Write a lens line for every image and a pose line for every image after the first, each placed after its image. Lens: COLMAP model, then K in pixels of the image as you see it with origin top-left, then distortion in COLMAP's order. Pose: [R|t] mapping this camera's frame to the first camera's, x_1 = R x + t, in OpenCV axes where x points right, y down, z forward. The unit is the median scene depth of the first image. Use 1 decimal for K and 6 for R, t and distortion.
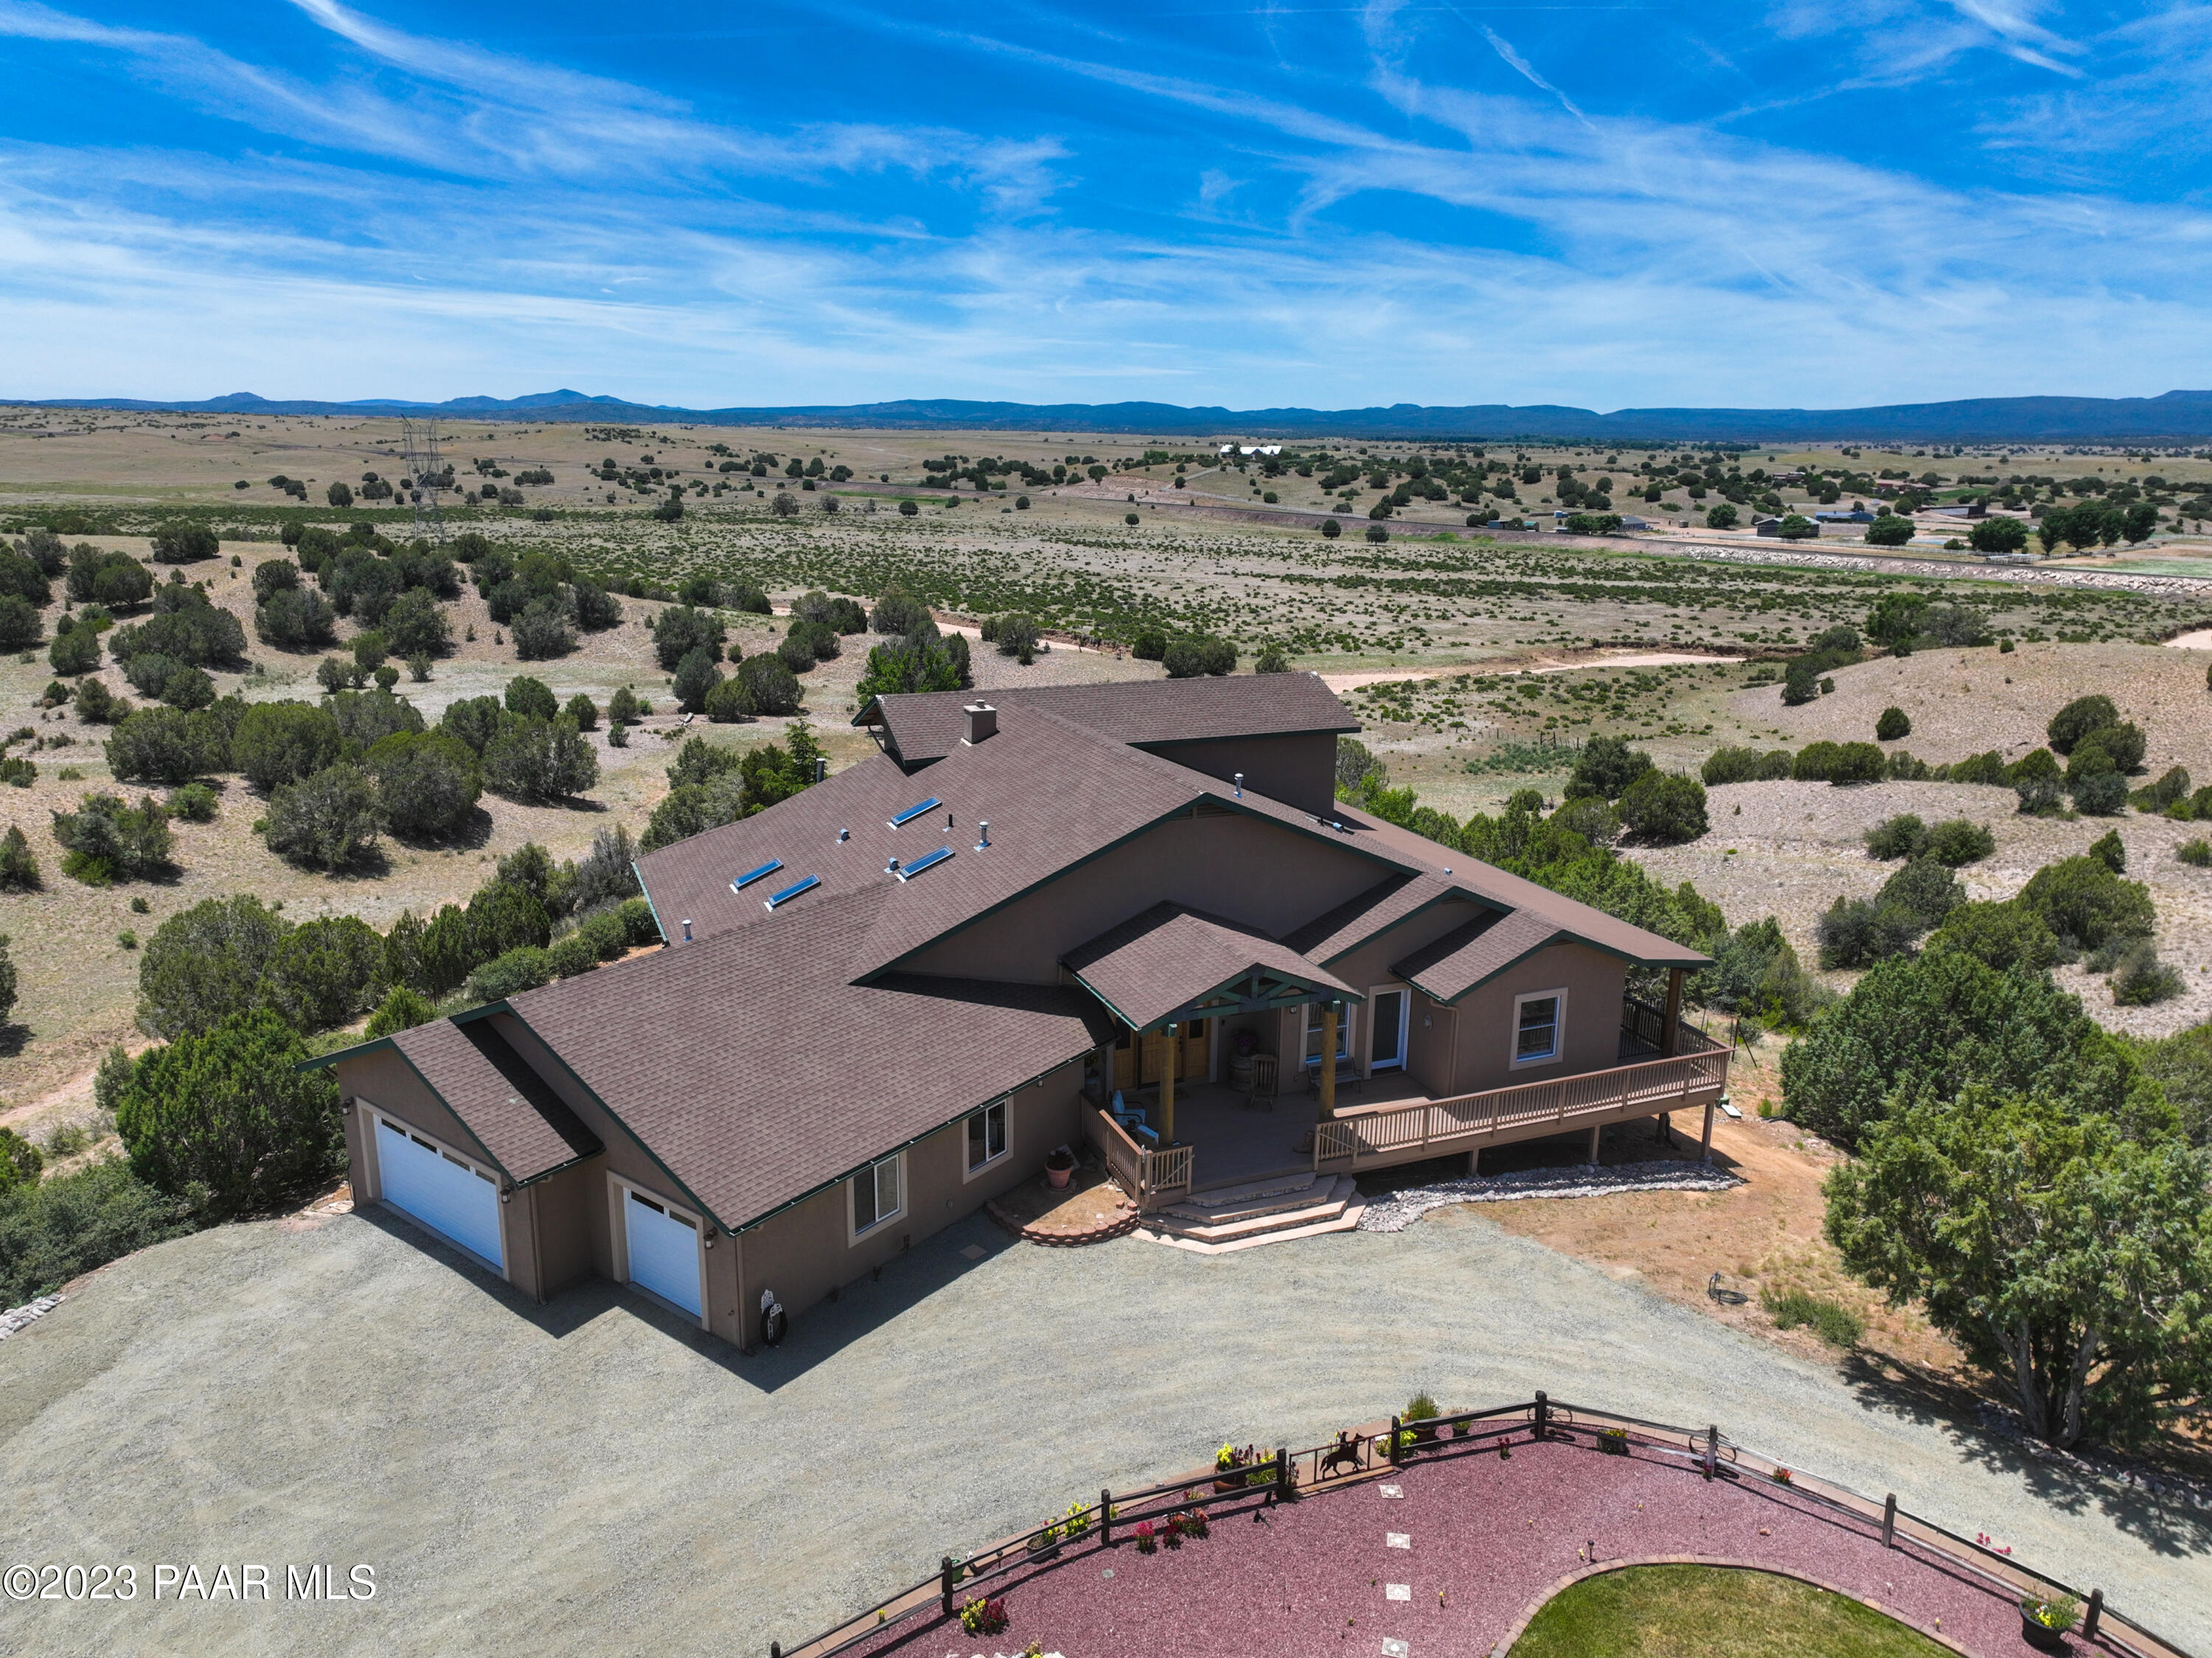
lens RADIAL K [[1556.5, 0, 1101.3], [0, 1556.5, 818.1], [0, 0, 1]] dist [-0.005203, 0.021869]
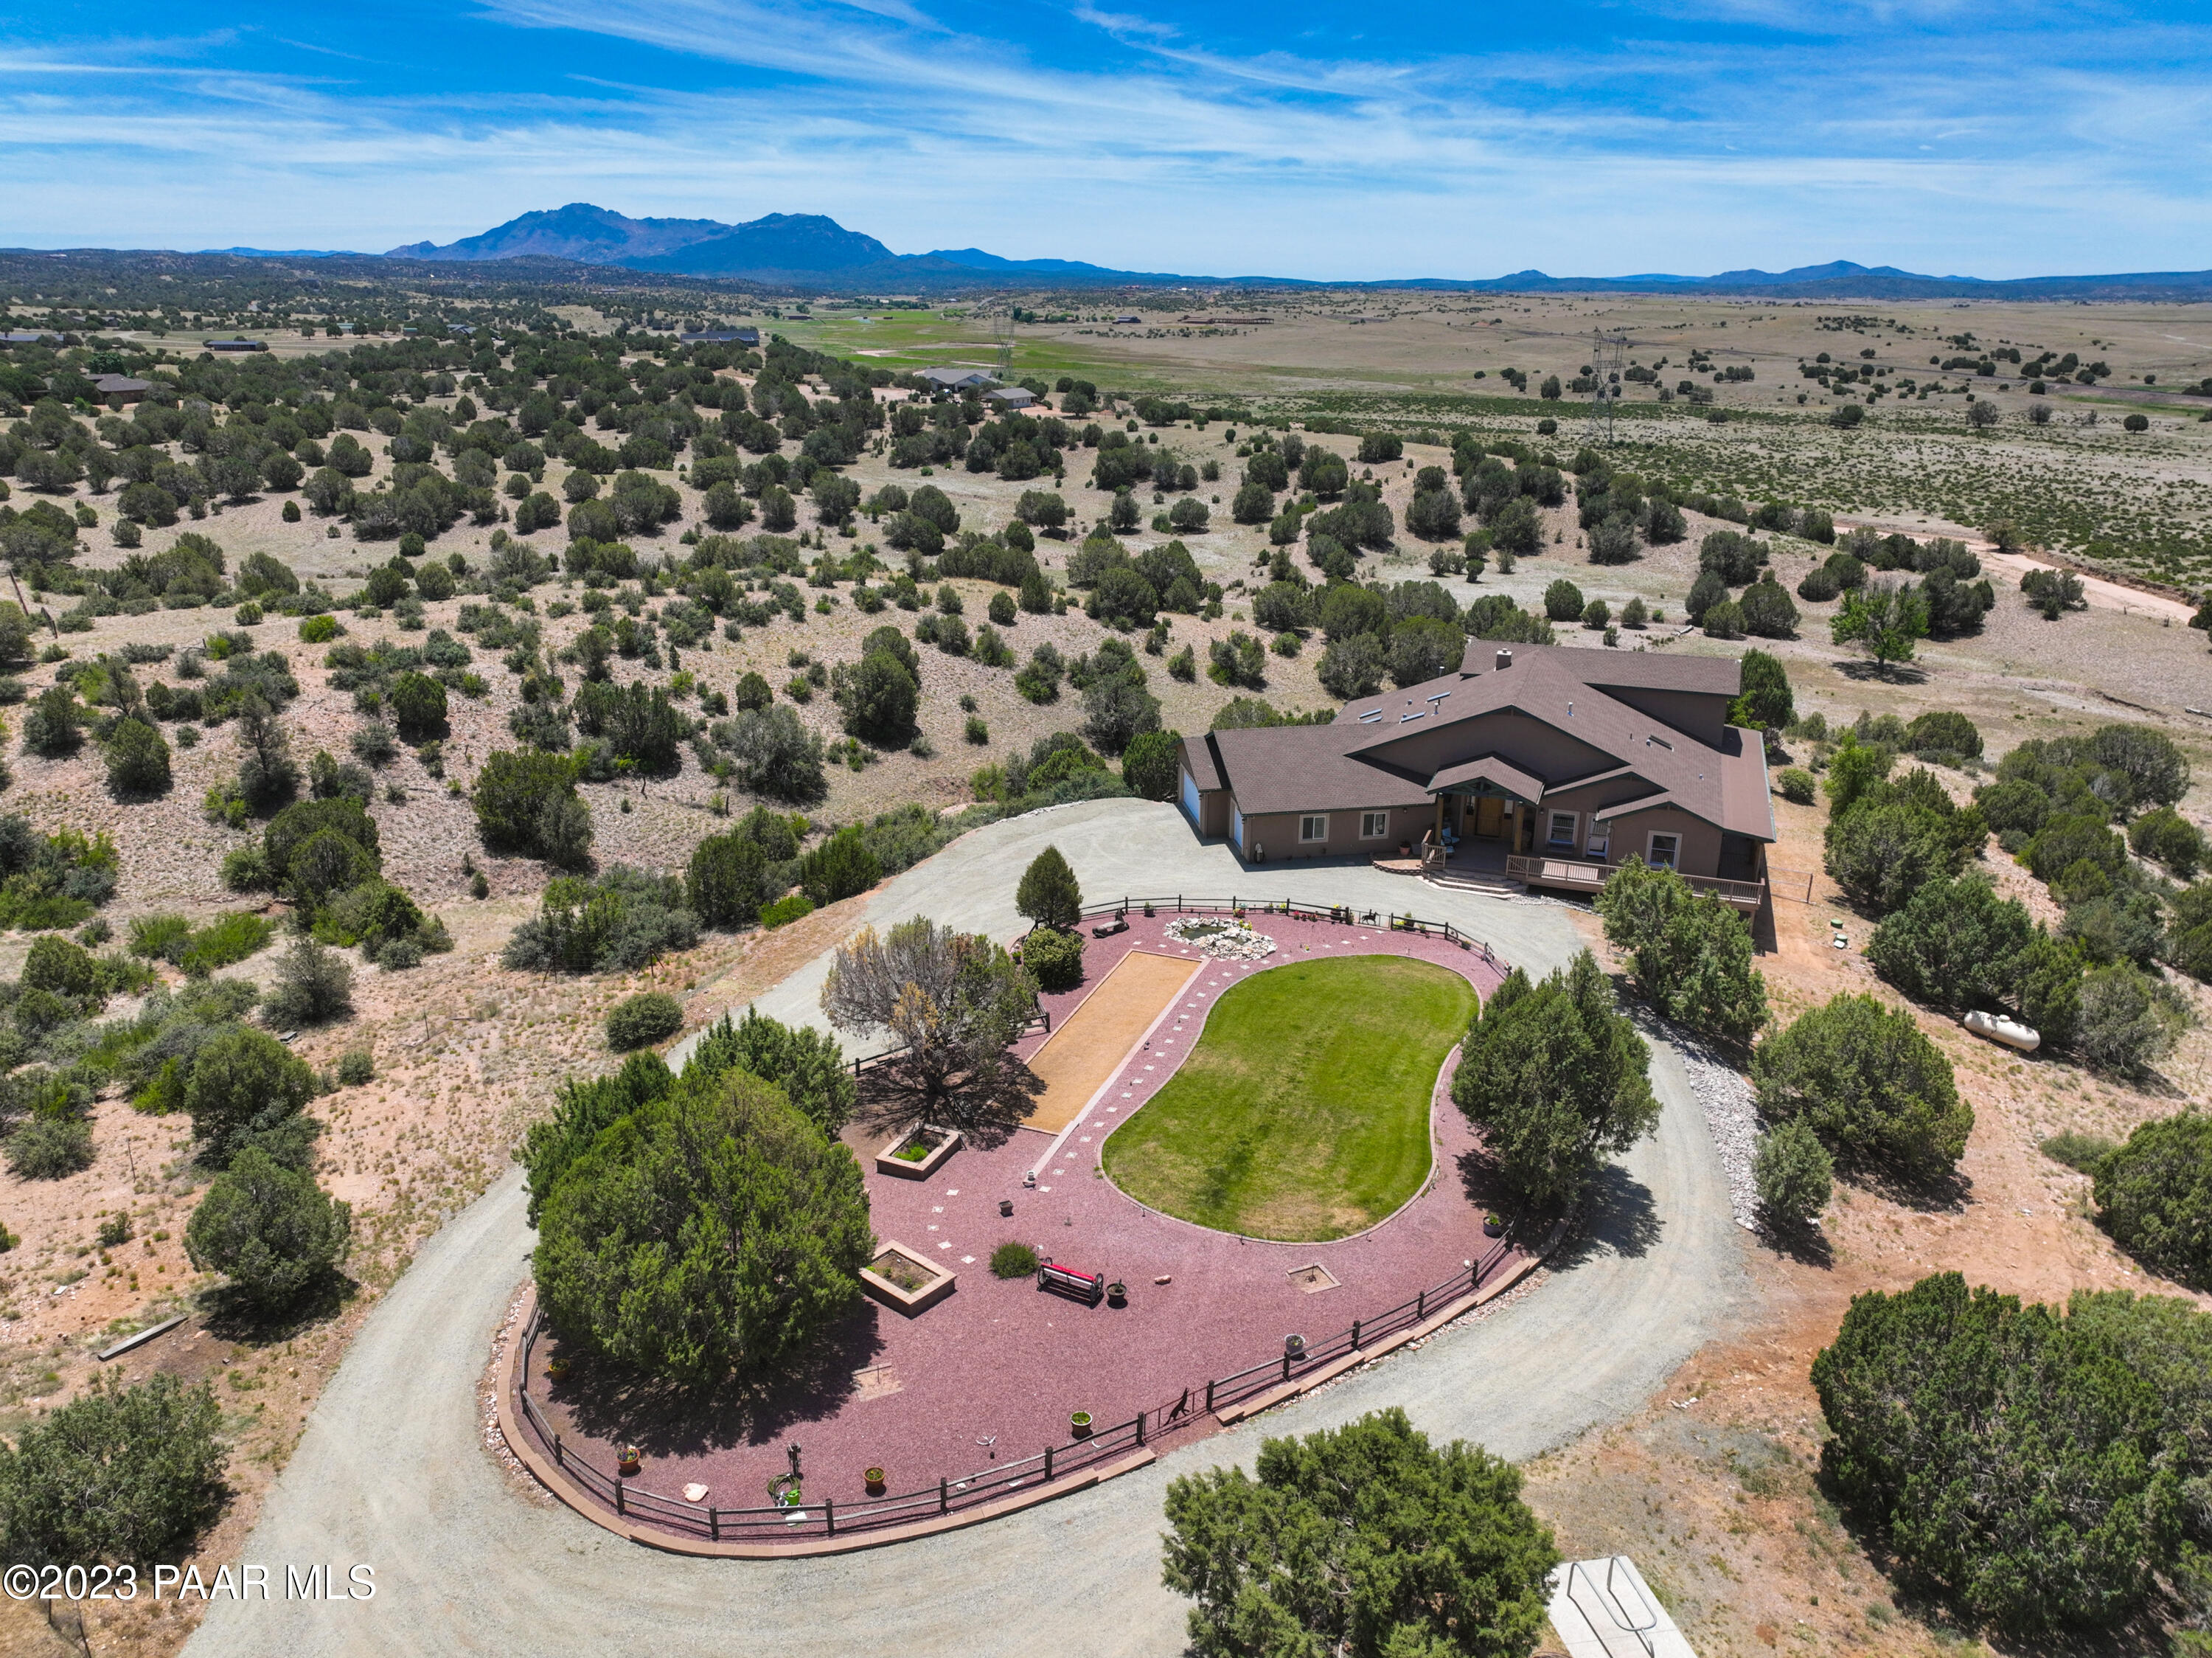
lens RADIAL K [[1556.5, 0, 1108.0], [0, 1556.5, 821.7], [0, 0, 1]] dist [-0.005203, 0.021869]
pose [[0.737888, 0.210261, -0.641336, 0.060066], [-0.160041, 0.977643, 0.136383, -0.003479], [0.655674, 0.002005, 0.755041, -0.057215]]
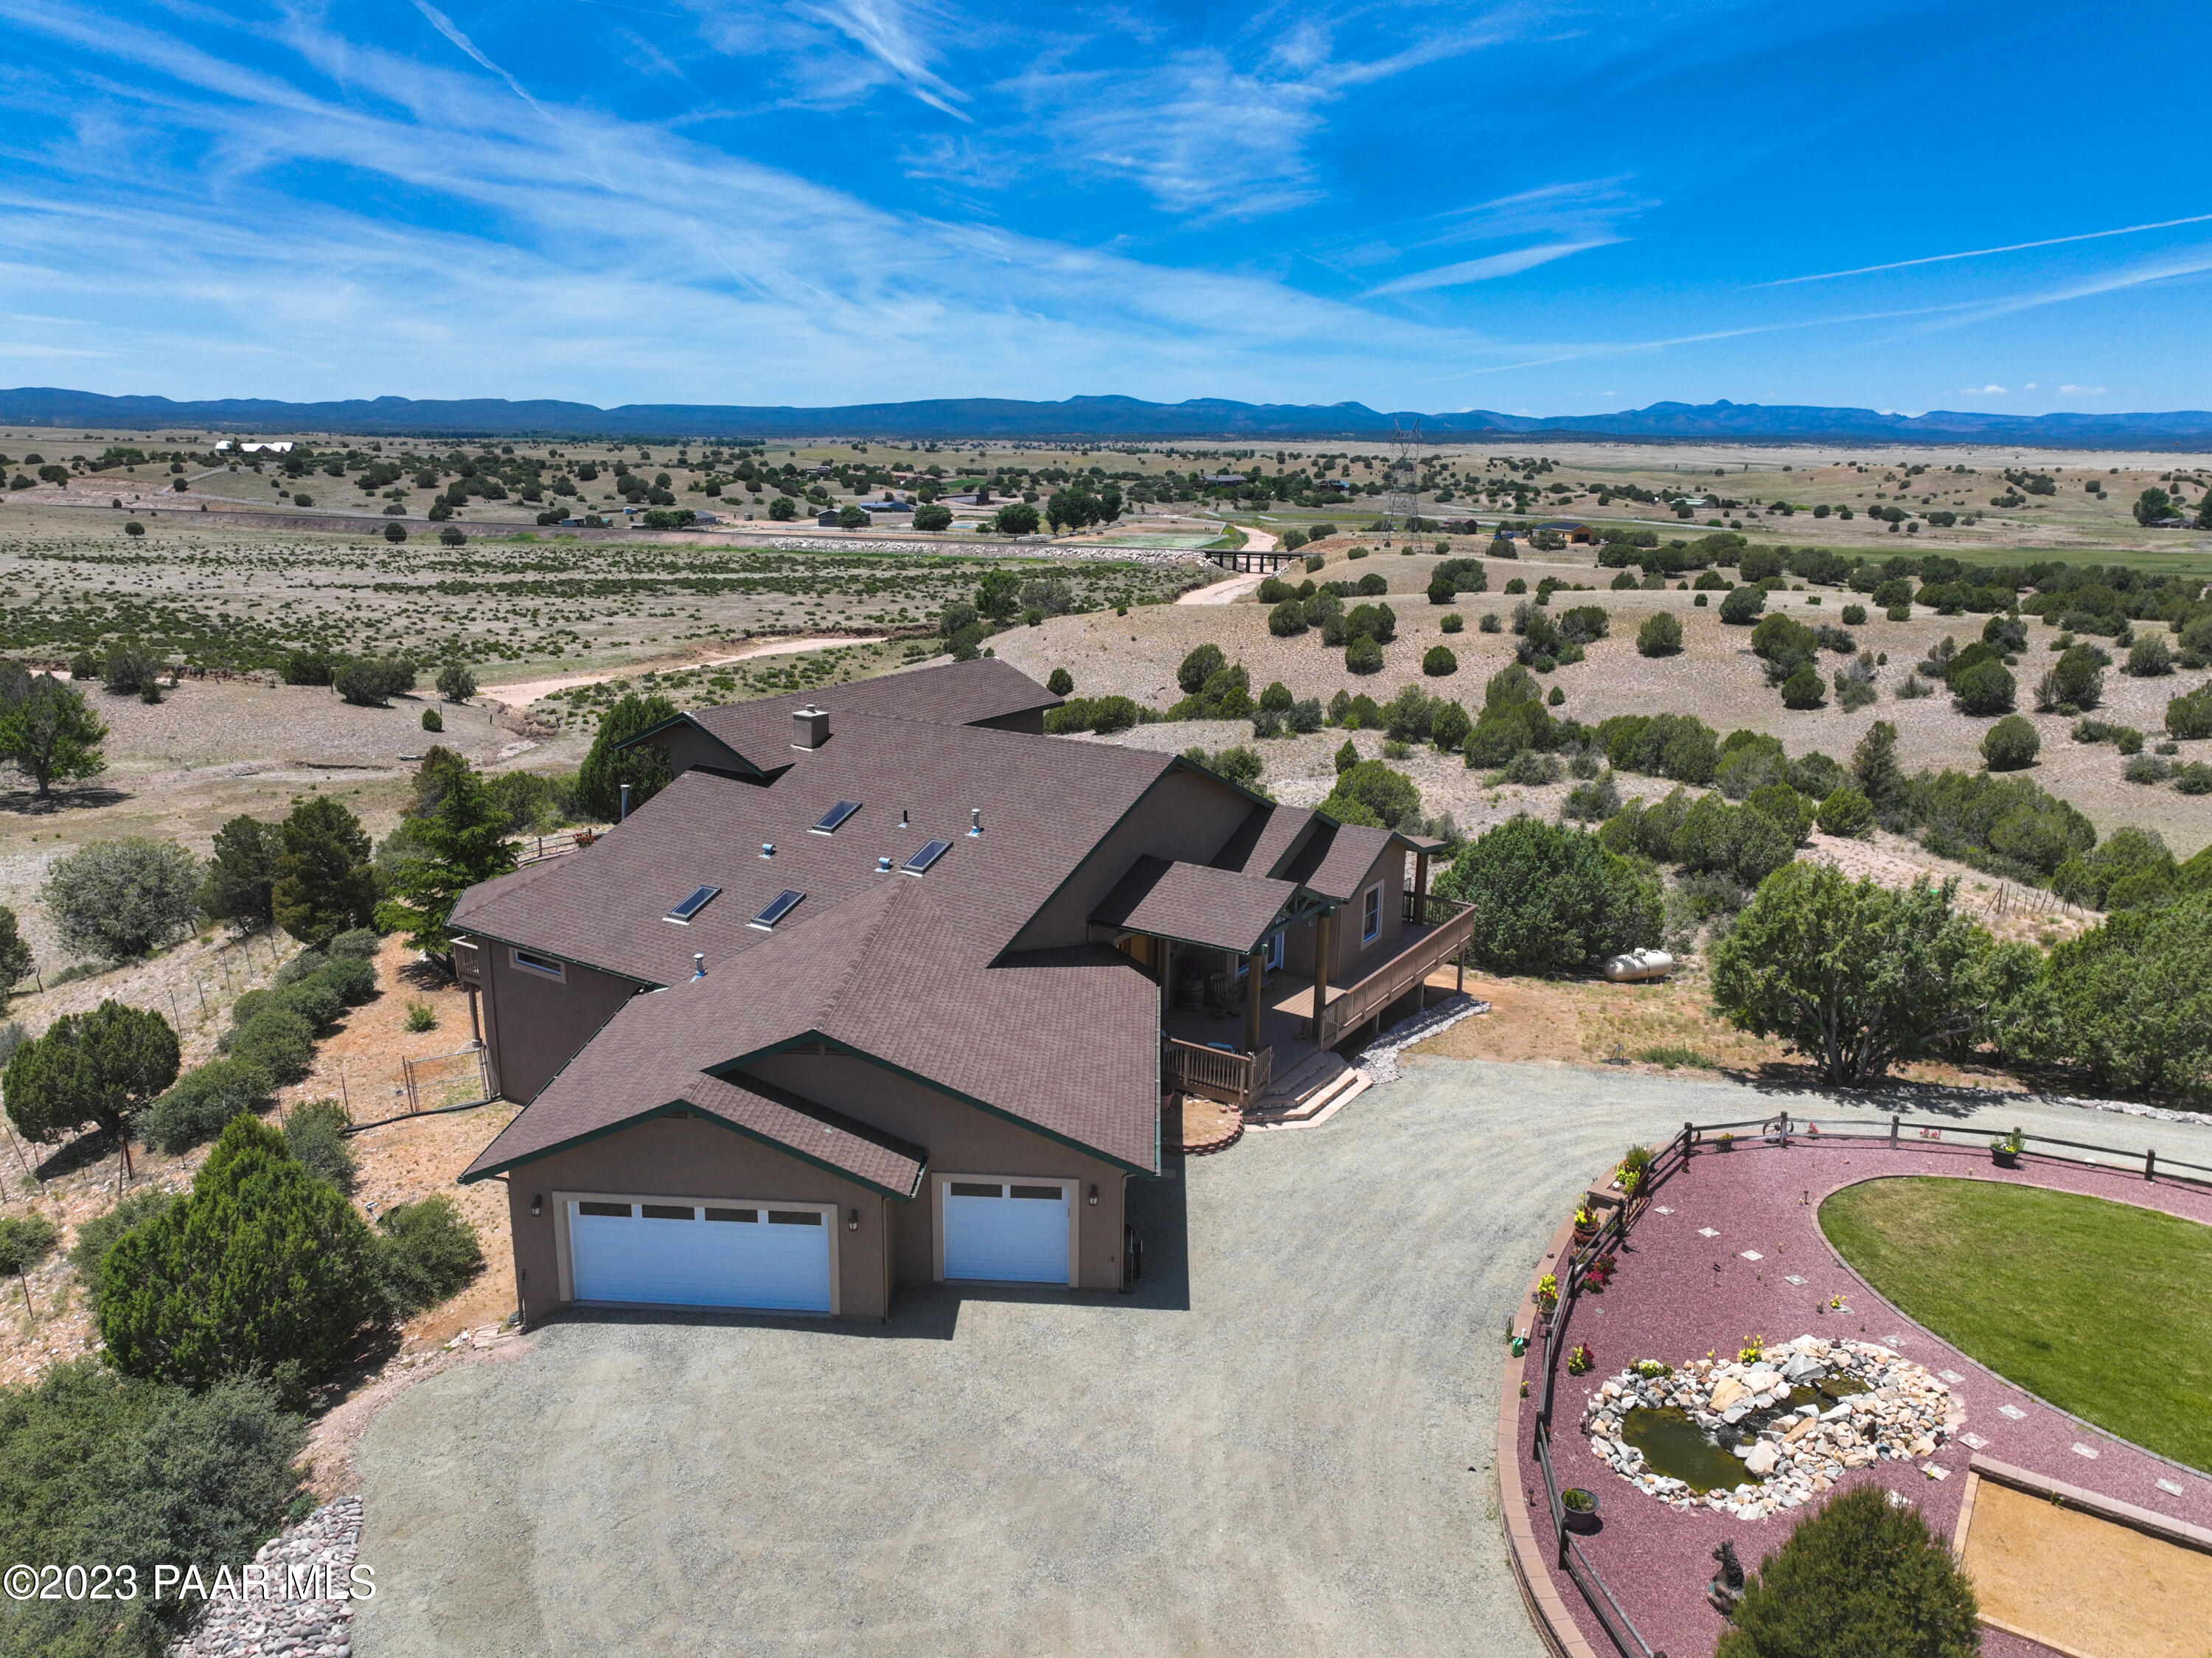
lens RADIAL K [[1556.5, 0, 1102.6], [0, 1556.5, 839.2], [0, 0, 1]] dist [-0.005203, 0.021869]
pose [[0.823254, -0.142449, 0.549510, -0.033929], [0.133943, 0.989416, 0.055819, -0.001409], [-0.551645, 0.027650, 0.833620, 0.004056]]
